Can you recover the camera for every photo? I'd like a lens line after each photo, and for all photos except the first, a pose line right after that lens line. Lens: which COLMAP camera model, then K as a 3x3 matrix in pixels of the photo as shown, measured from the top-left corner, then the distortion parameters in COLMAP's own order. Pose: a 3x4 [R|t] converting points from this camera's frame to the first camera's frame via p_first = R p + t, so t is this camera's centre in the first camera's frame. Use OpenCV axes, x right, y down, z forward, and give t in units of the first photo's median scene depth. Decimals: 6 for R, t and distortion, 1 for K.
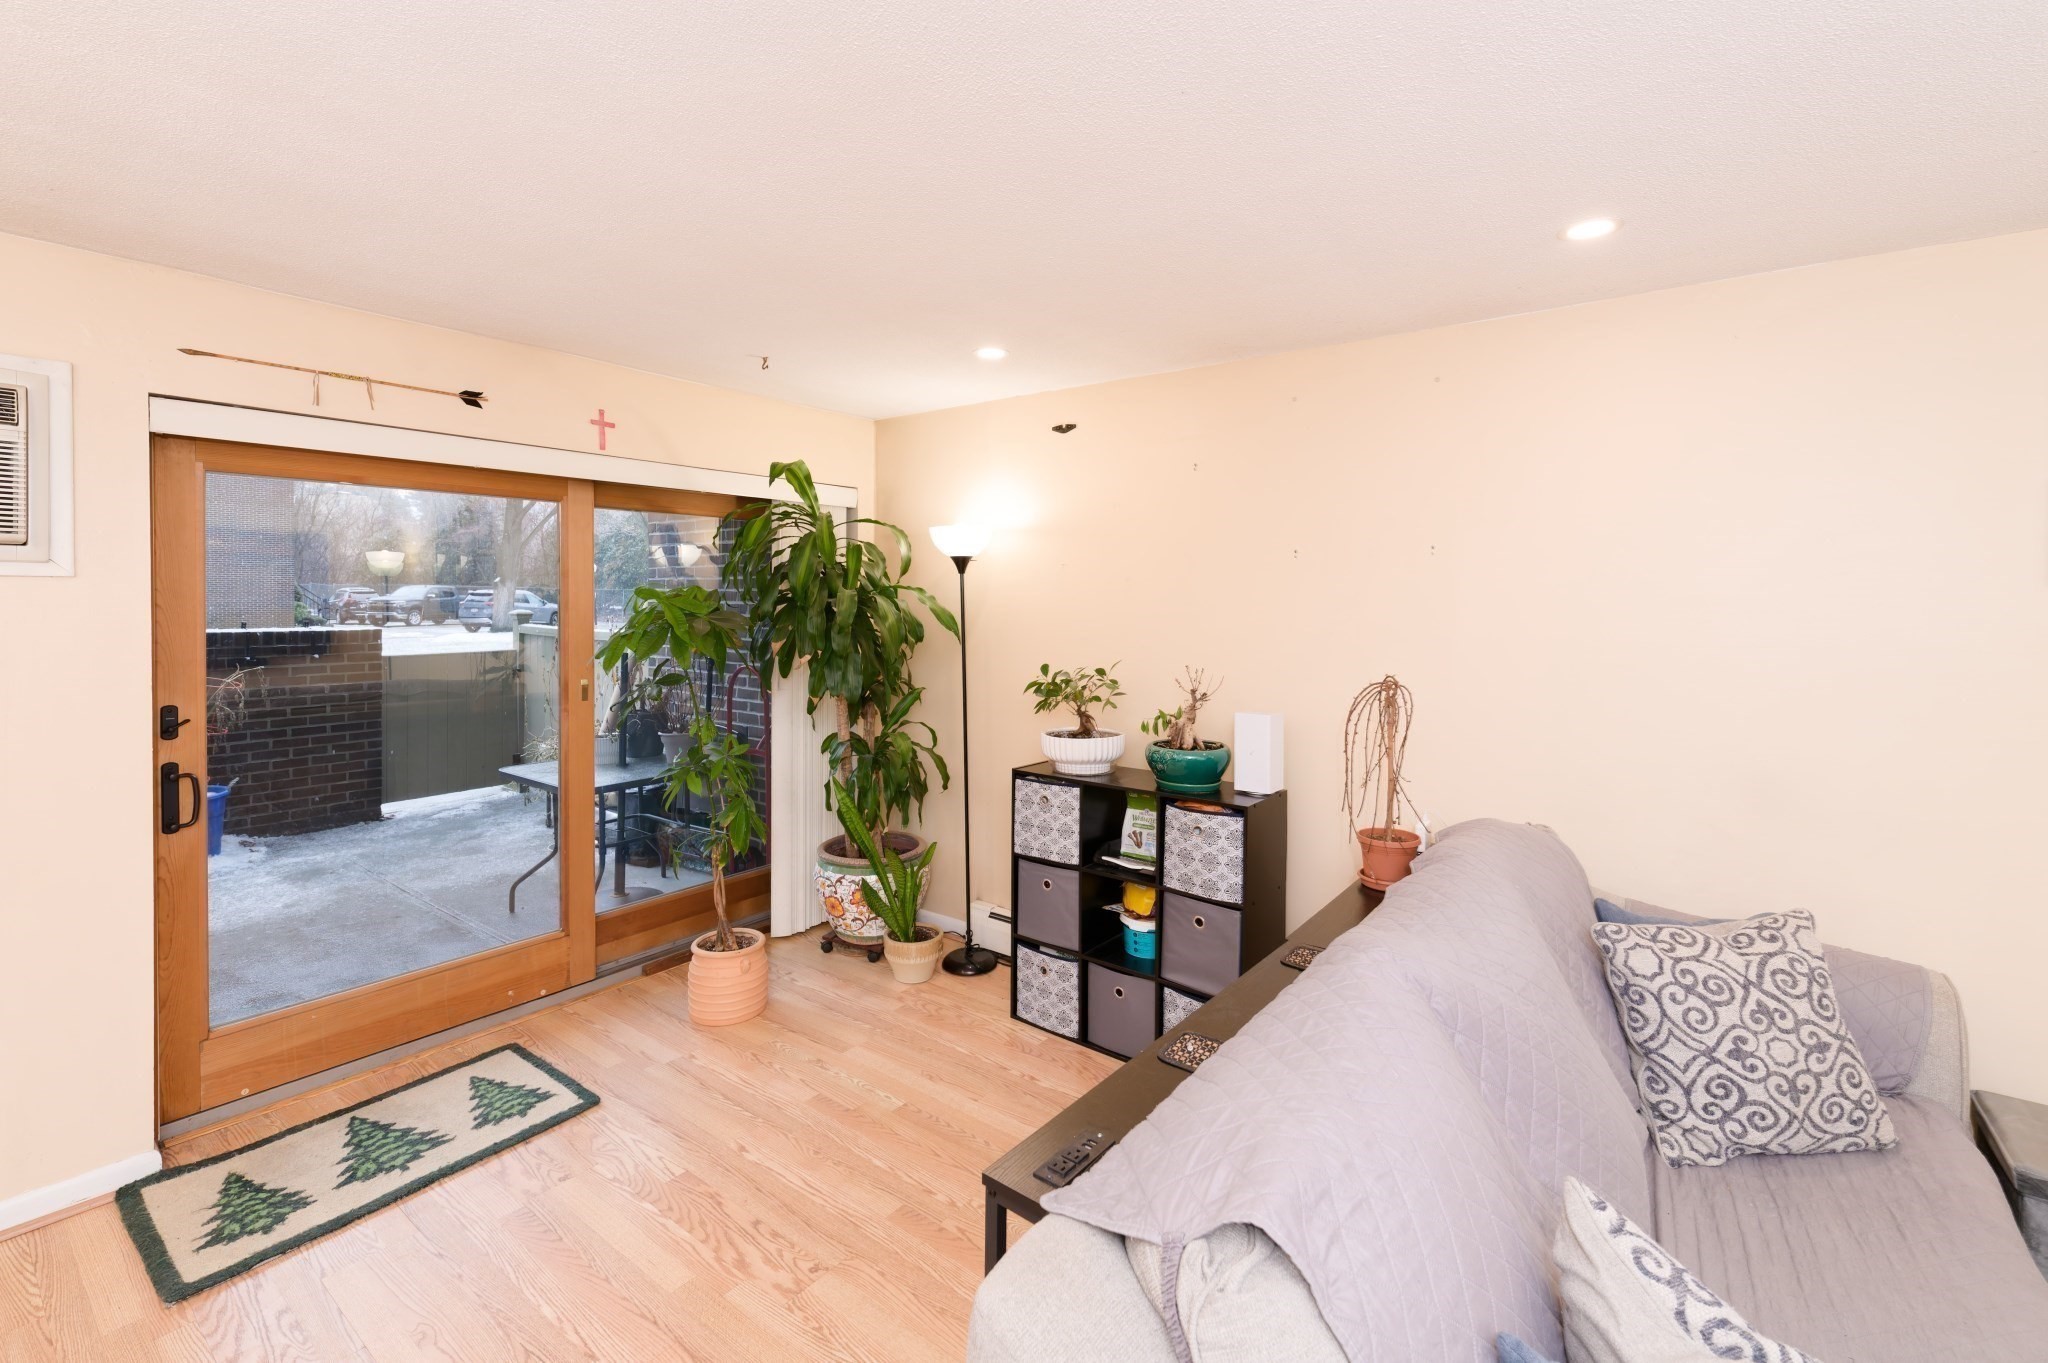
lens RADIAL K [[900.2, 0, 1005.1], [0, 900.2, 607.9], [0, 0, 1]] dist [0.005295, -0.002905]
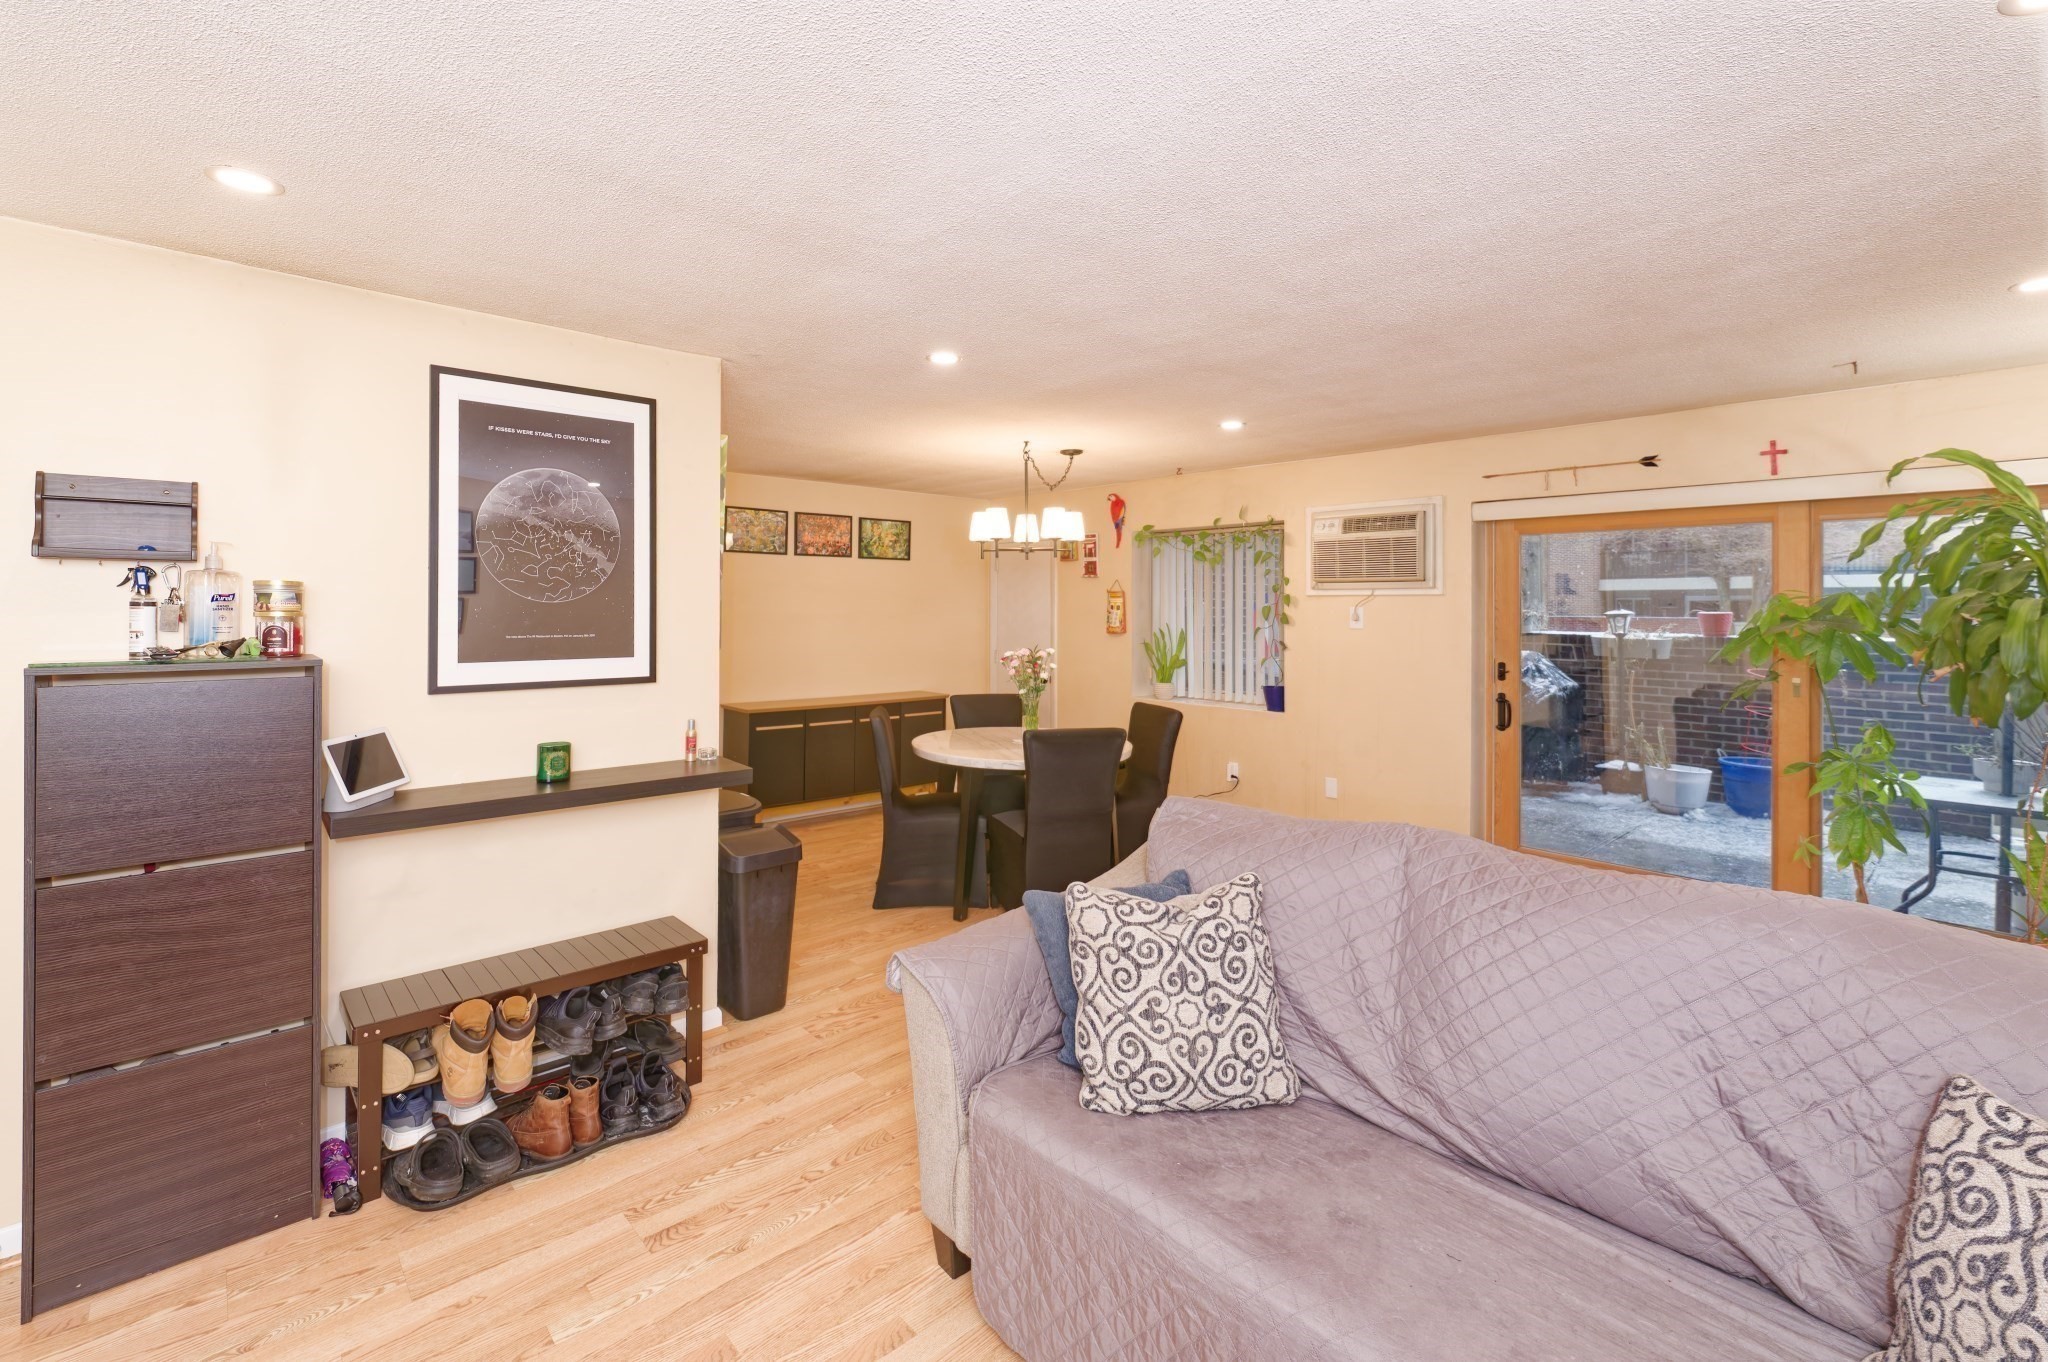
lens RADIAL K [[900.2, 0, 1013.7], [0, 900.2, 601.5], [0, 0, 1]] dist [0.005295, -0.002905]
pose [[-0.178632, -0.010718, -0.983858, 0.966960], [-0.019310, 0.999786, -0.007385, 0.012937], [0.983726, 0.017679, -0.178801, 0.294541]]
